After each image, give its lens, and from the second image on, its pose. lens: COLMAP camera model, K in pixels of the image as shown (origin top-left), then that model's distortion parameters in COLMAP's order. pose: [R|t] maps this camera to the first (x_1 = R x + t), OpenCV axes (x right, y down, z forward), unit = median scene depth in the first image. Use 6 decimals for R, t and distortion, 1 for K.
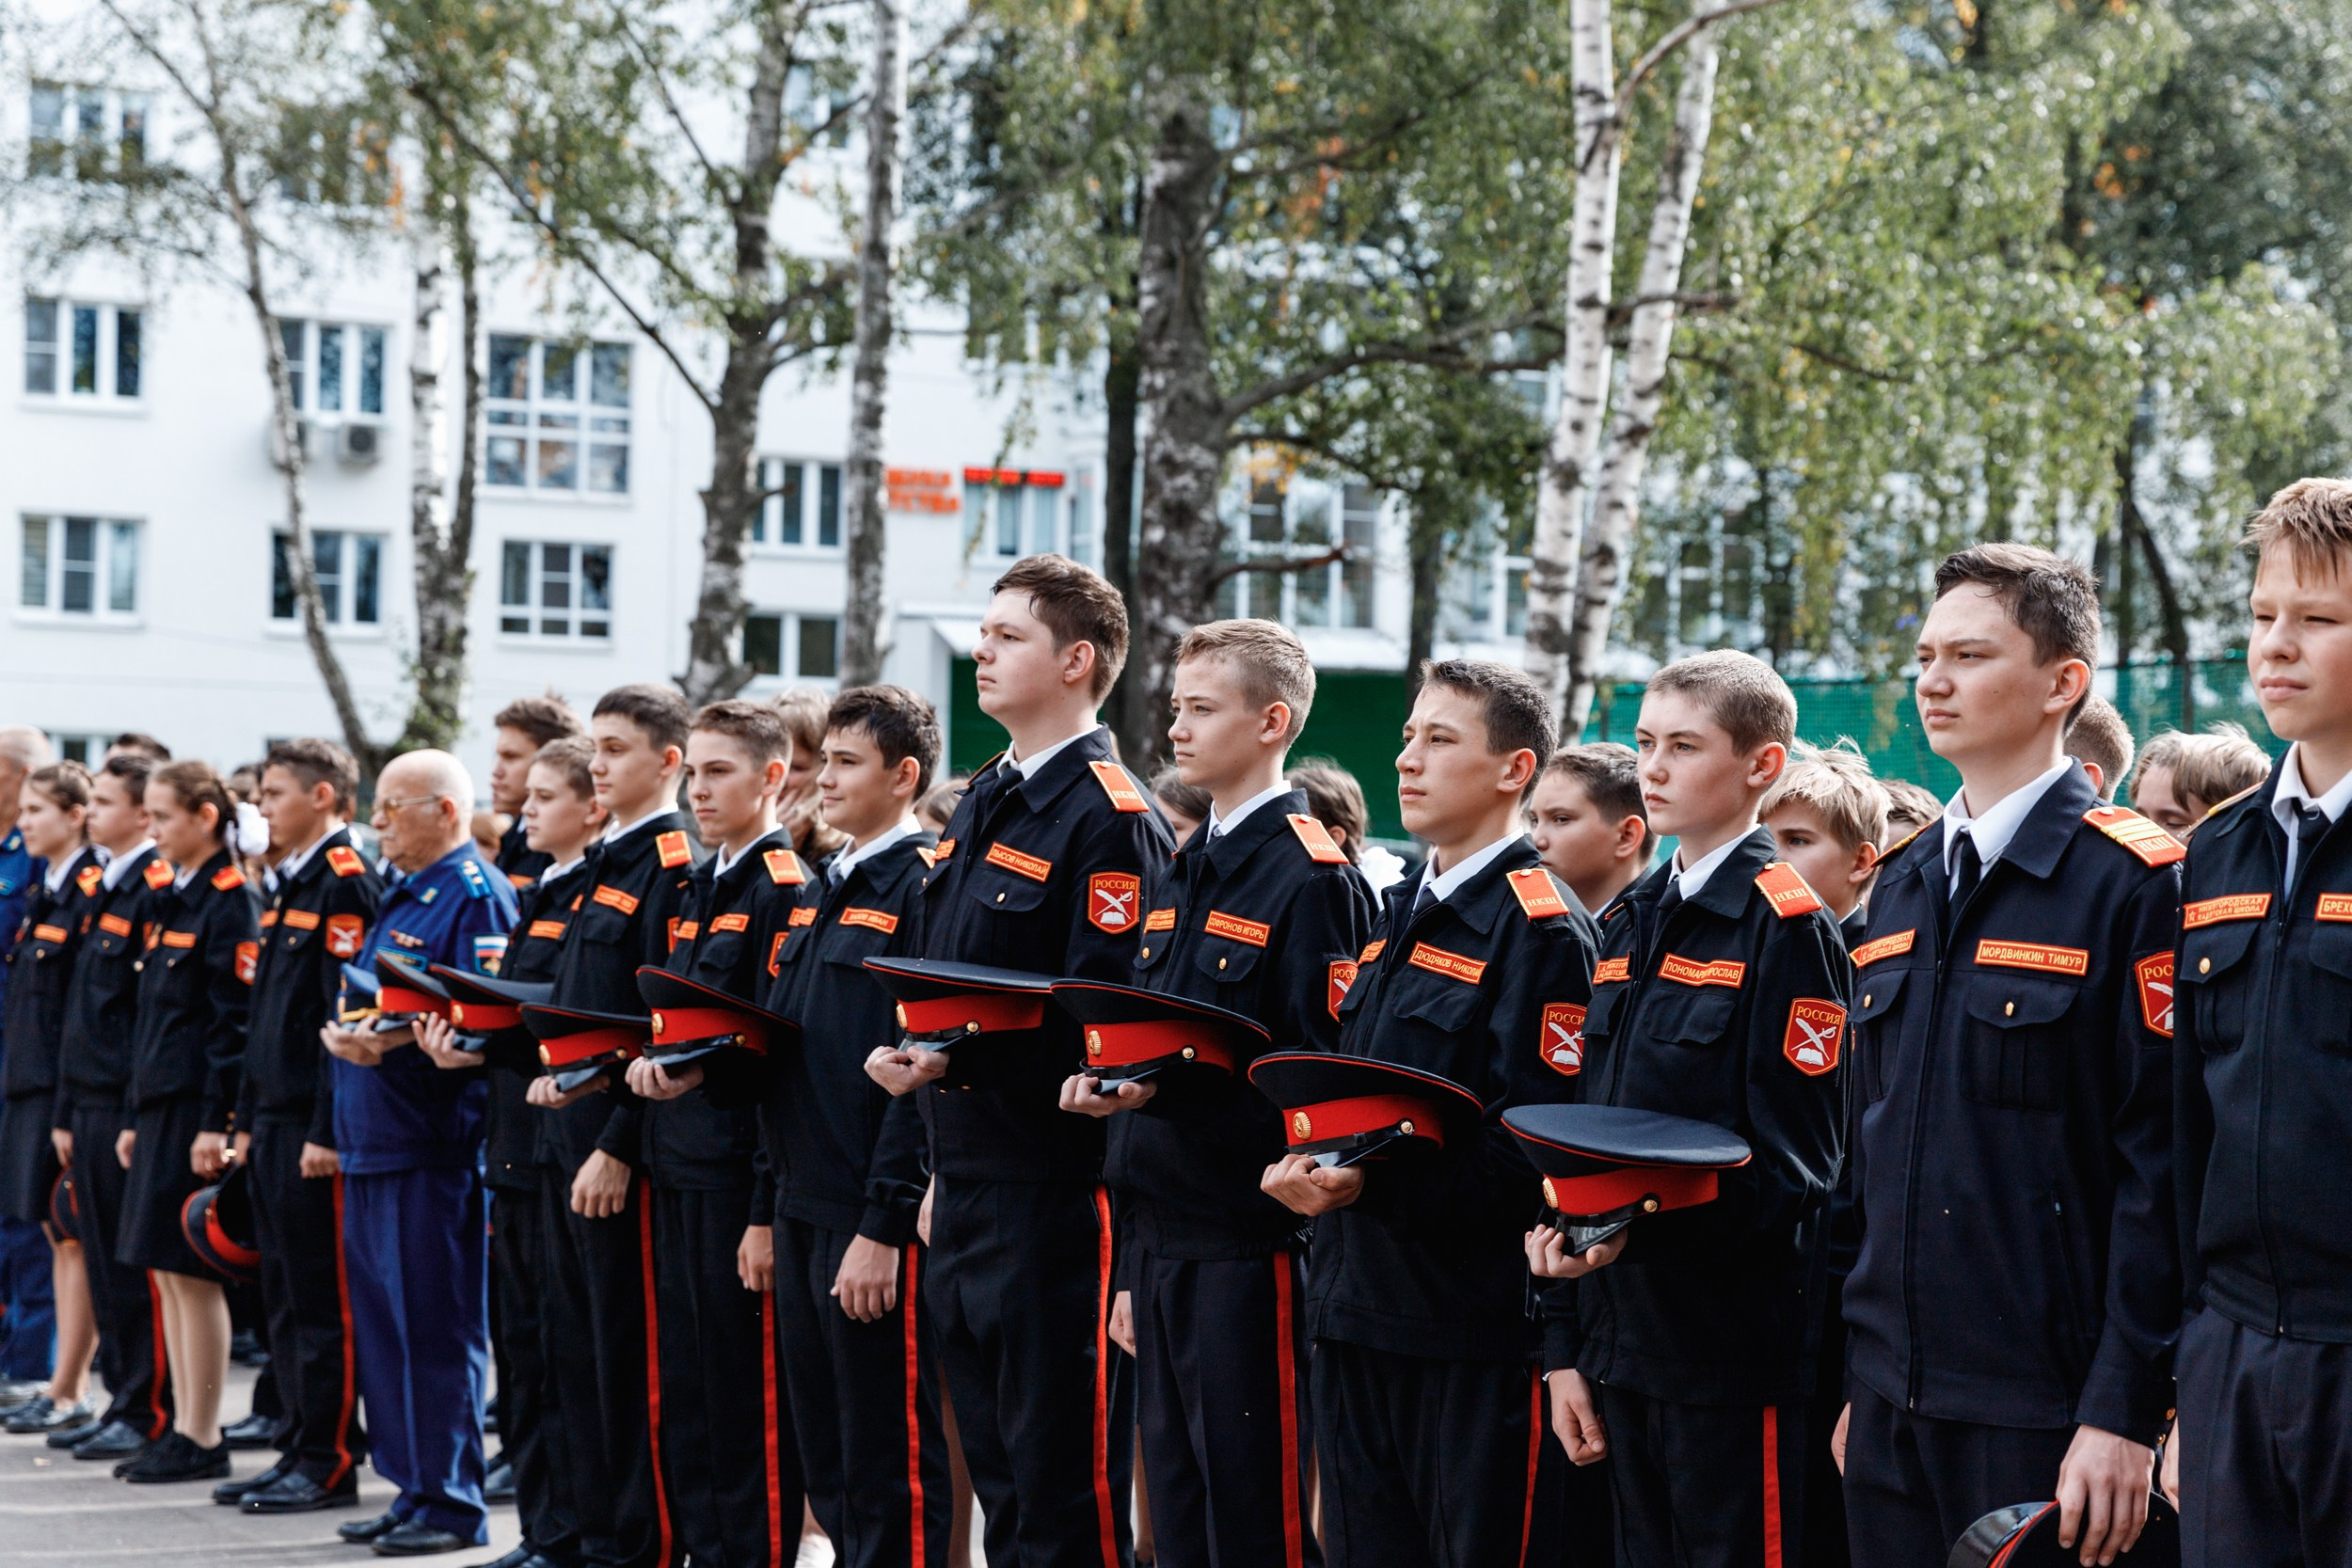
lens RADIAL K [[5117.5, 0, 1178.4], [0, 5117.5, 802.6], [0, 0, 1]] dist [0.023409, 0.000000]
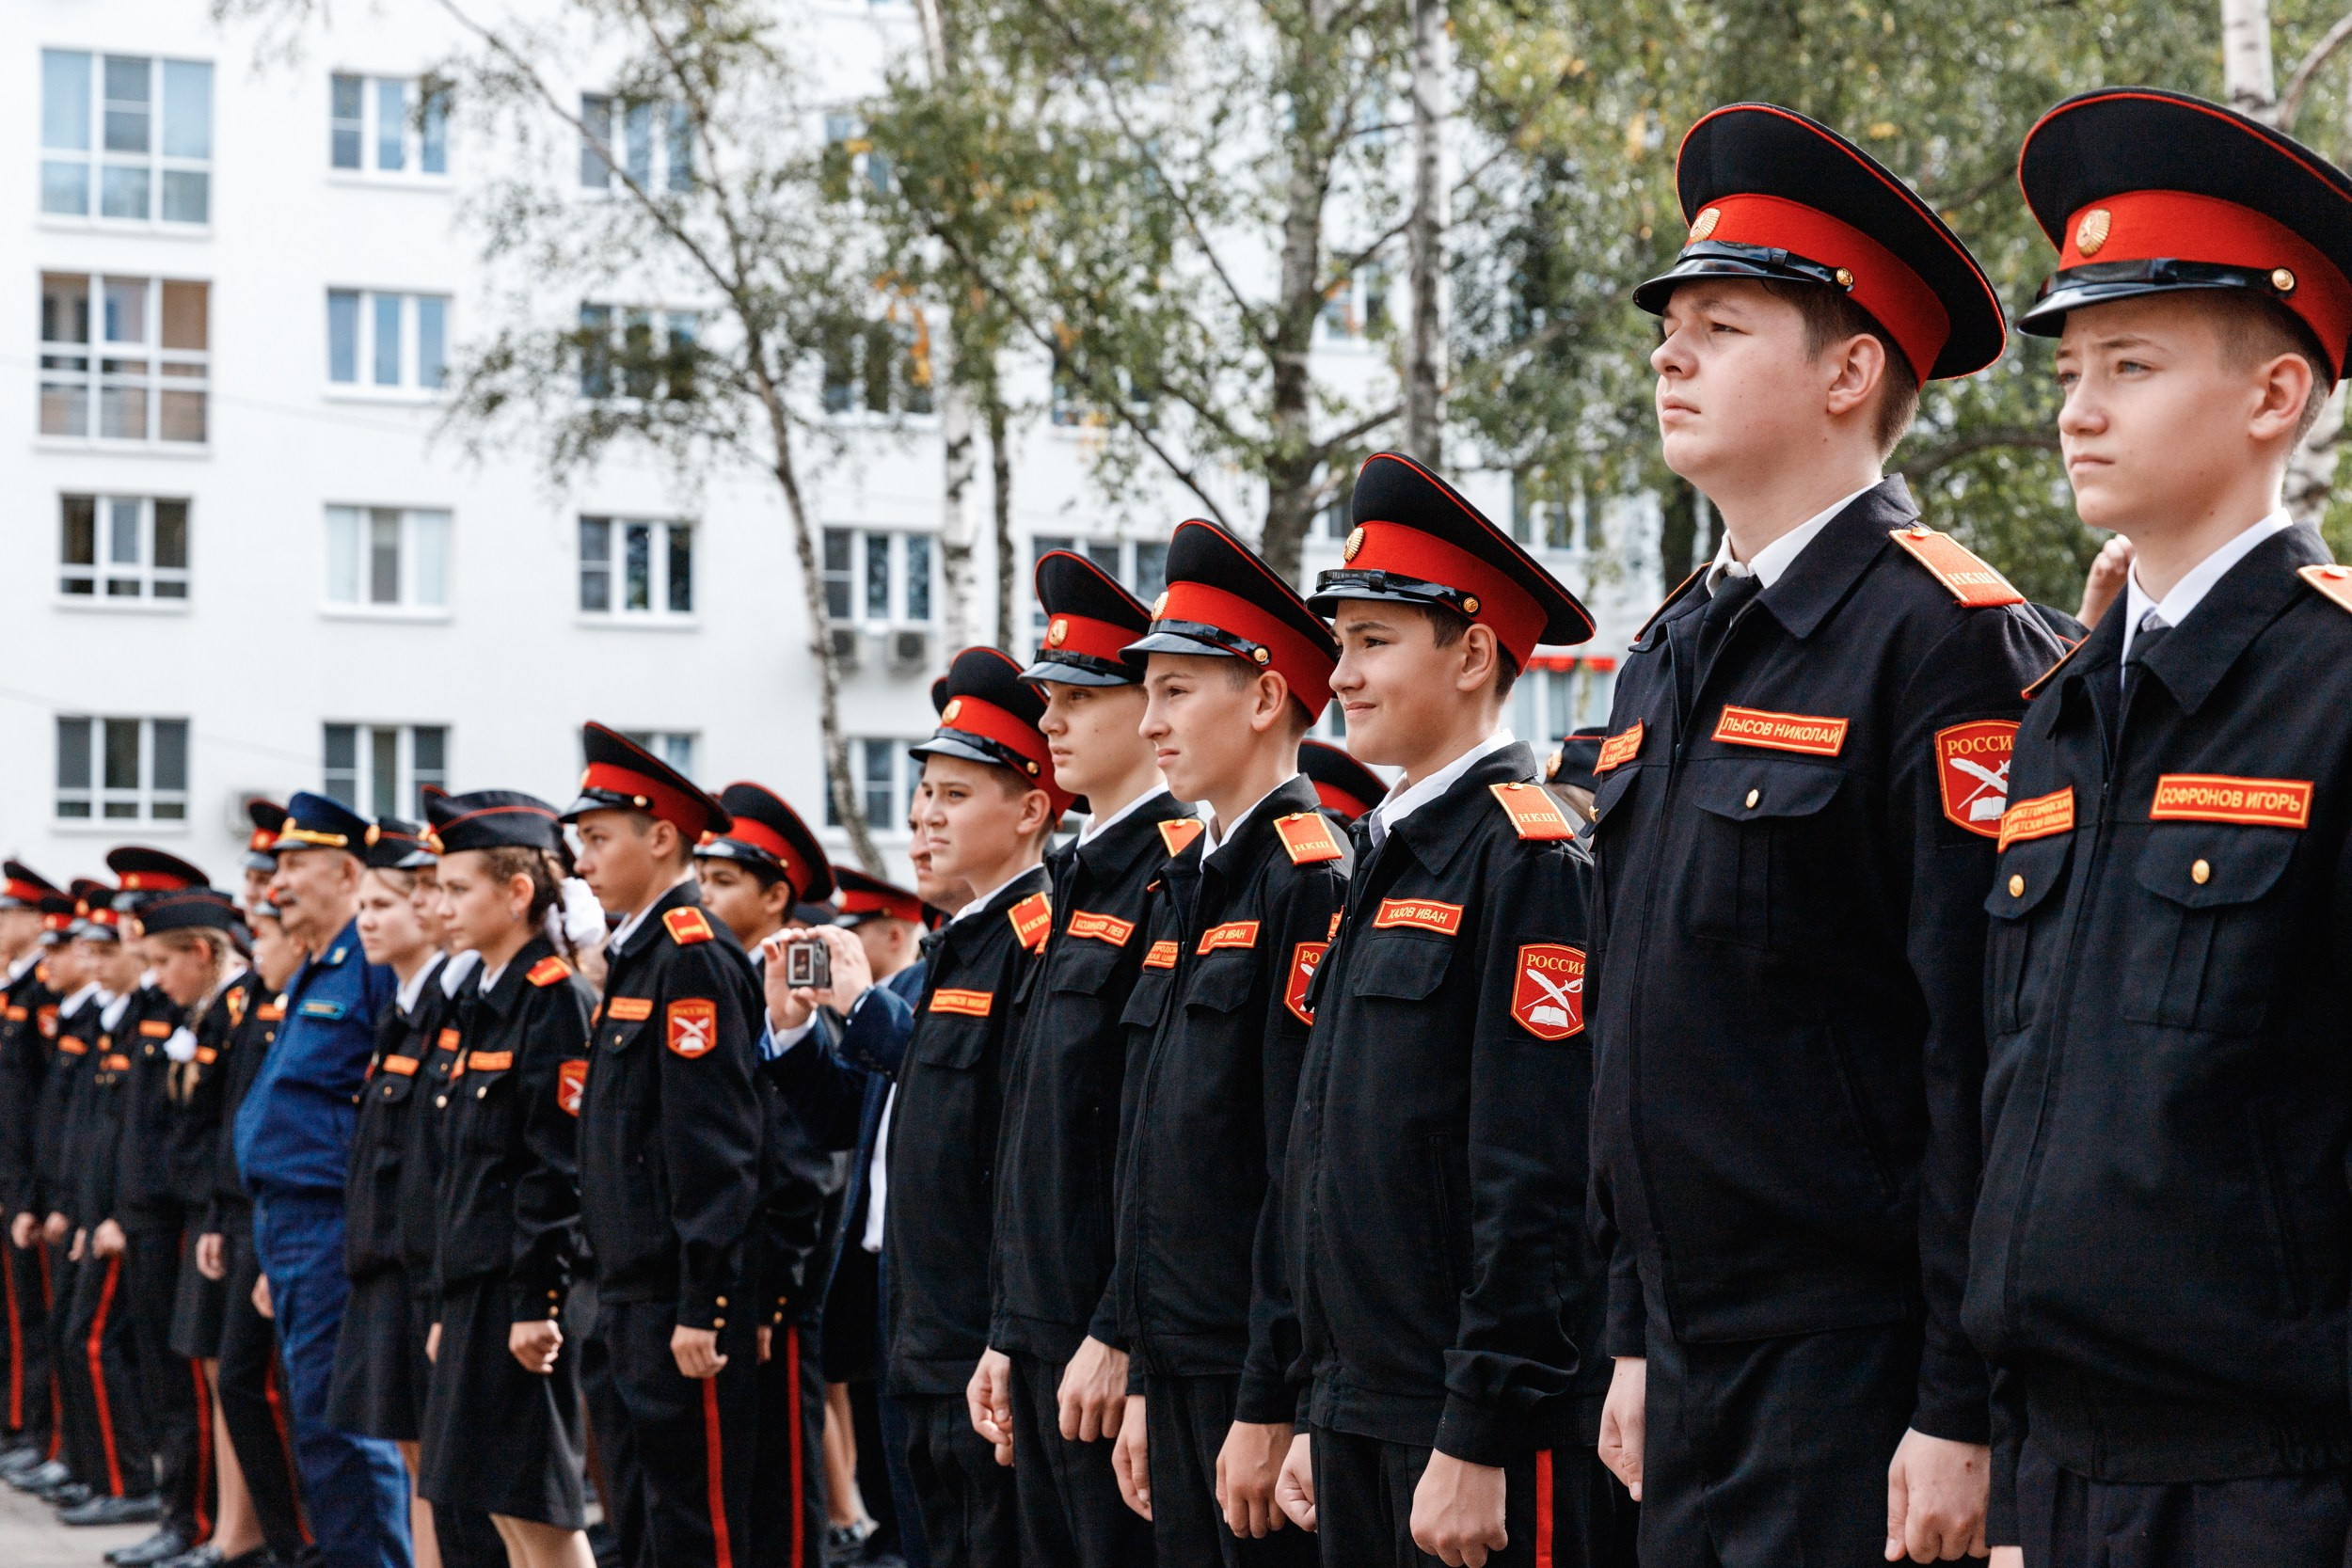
lens RADIAL K [[4421.8, 0, 1190.6], [0, 4421.8, 770.3], [0, 0, 1]] dist [0.073311, 0.000000]
pose [[0.993256, -0.034263, -0.110765, -0.013635], [0.027075, 0.997468, -0.065759, 0.014845], [0.112738, 0.062317, 0.991669, 0.192496]]
